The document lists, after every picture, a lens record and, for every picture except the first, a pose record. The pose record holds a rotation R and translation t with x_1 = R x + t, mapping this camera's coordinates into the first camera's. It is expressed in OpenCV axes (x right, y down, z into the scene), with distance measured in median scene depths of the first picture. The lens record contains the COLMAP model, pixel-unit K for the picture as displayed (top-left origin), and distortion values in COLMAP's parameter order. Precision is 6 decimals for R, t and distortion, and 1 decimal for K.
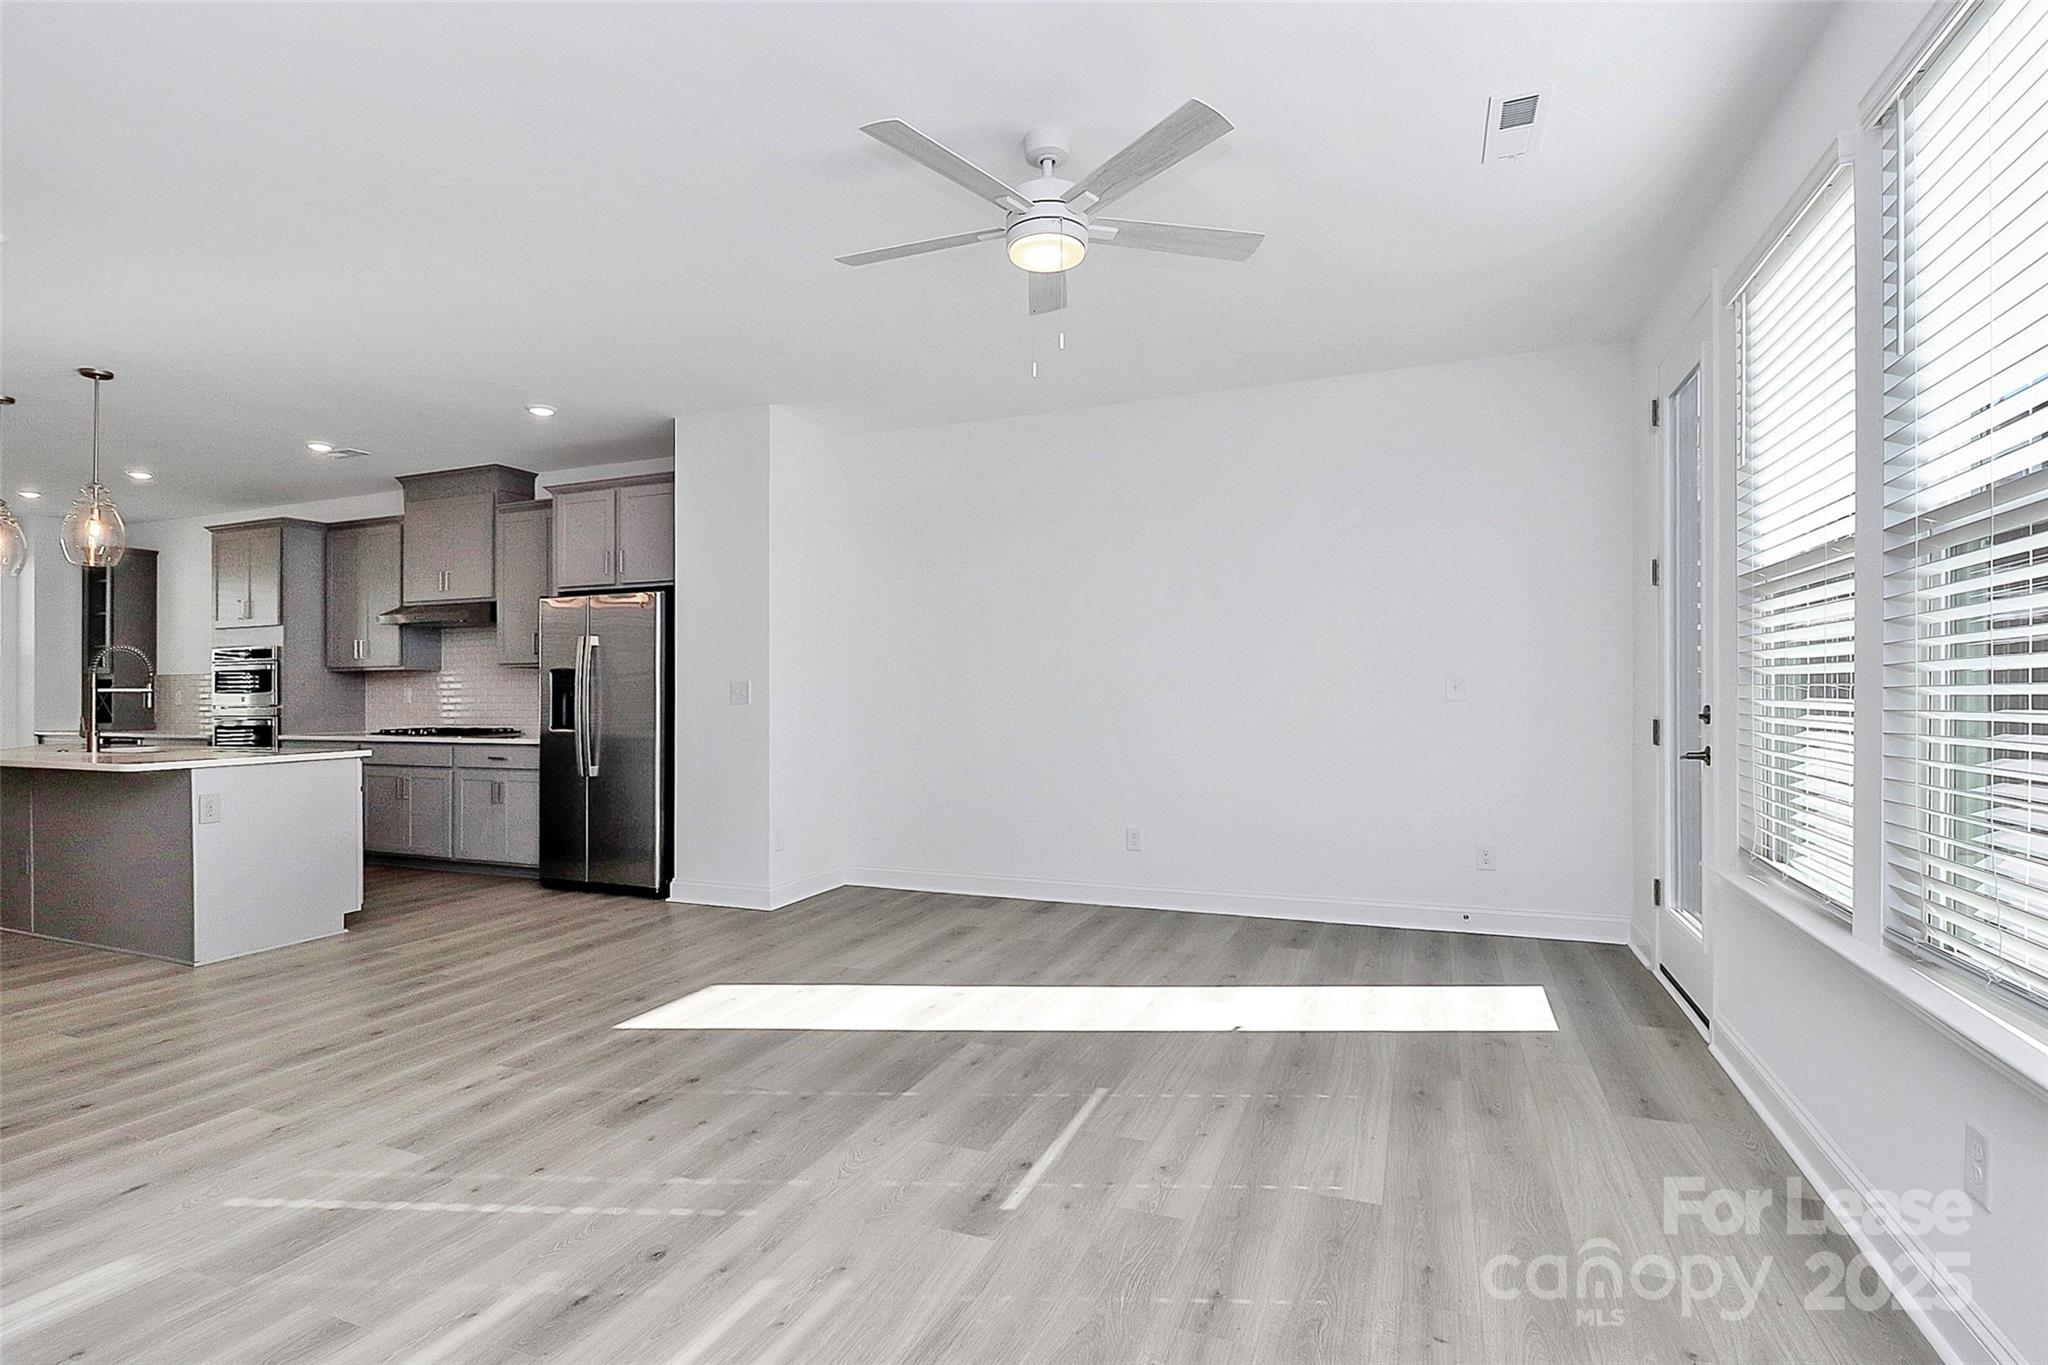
lens RADIAL K [[973.4, 0, 1024.0], [0, 973.4, 682.5], [0, 0, 1]] dist [-0.024436, -0.000543]
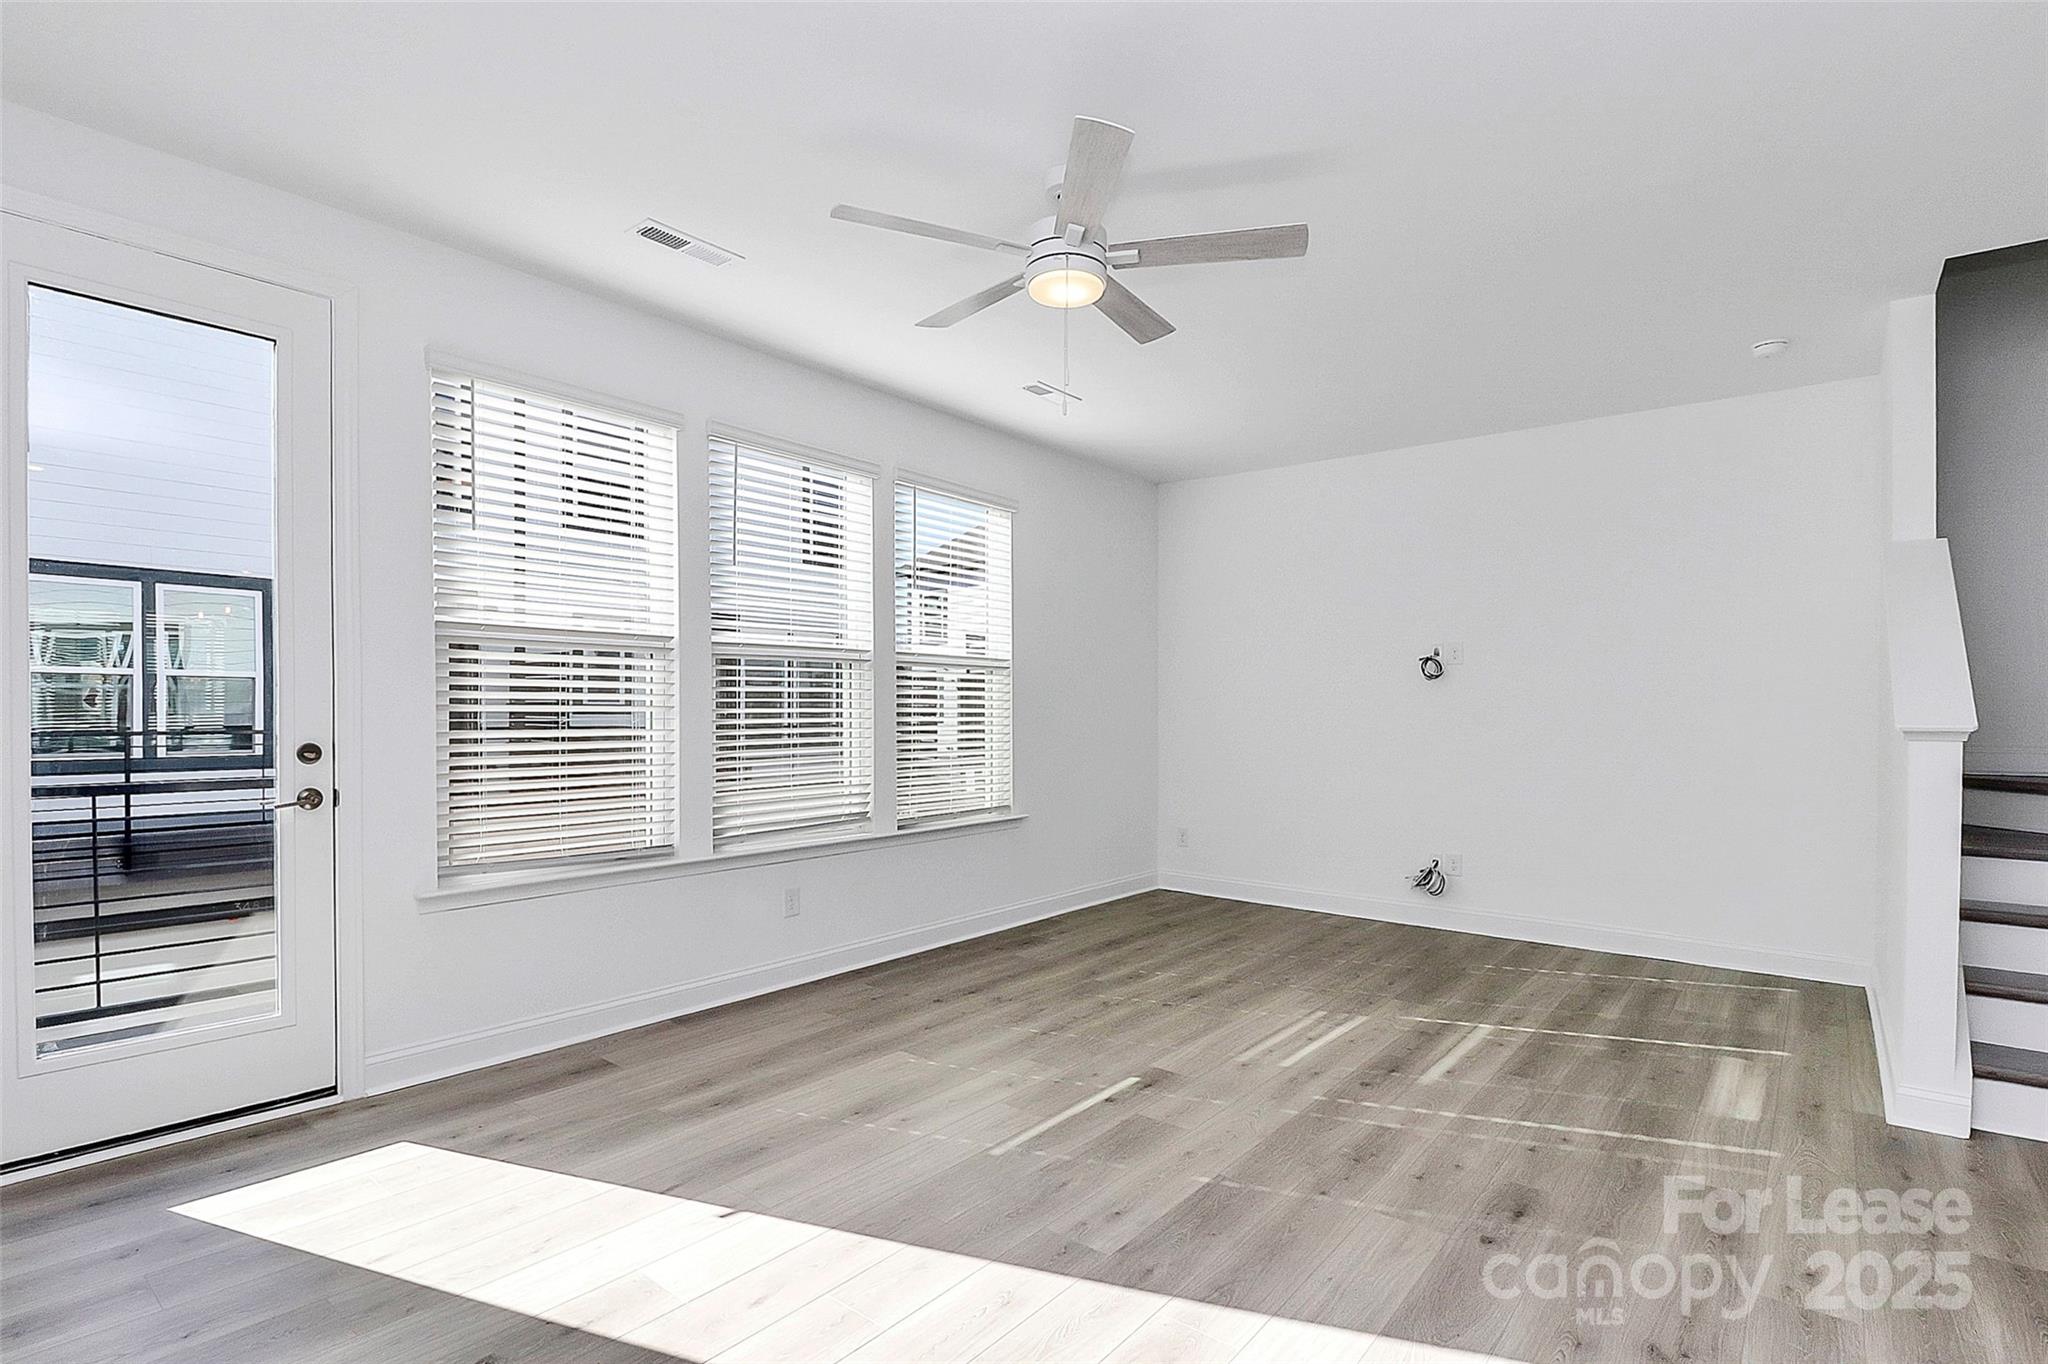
lens RADIAL K [[990.7, 0, 1021.6], [0, 990.7, 670.6], [0, 0, 1]] dist [0.000567, -0.000005]
pose [[-0.955282, 0.012860, 0.295417, -0.214063], [-0.002615, 0.998647, -0.051928, 0.003468], [-0.295685, -0.050379, -0.953956, 1.772053]]
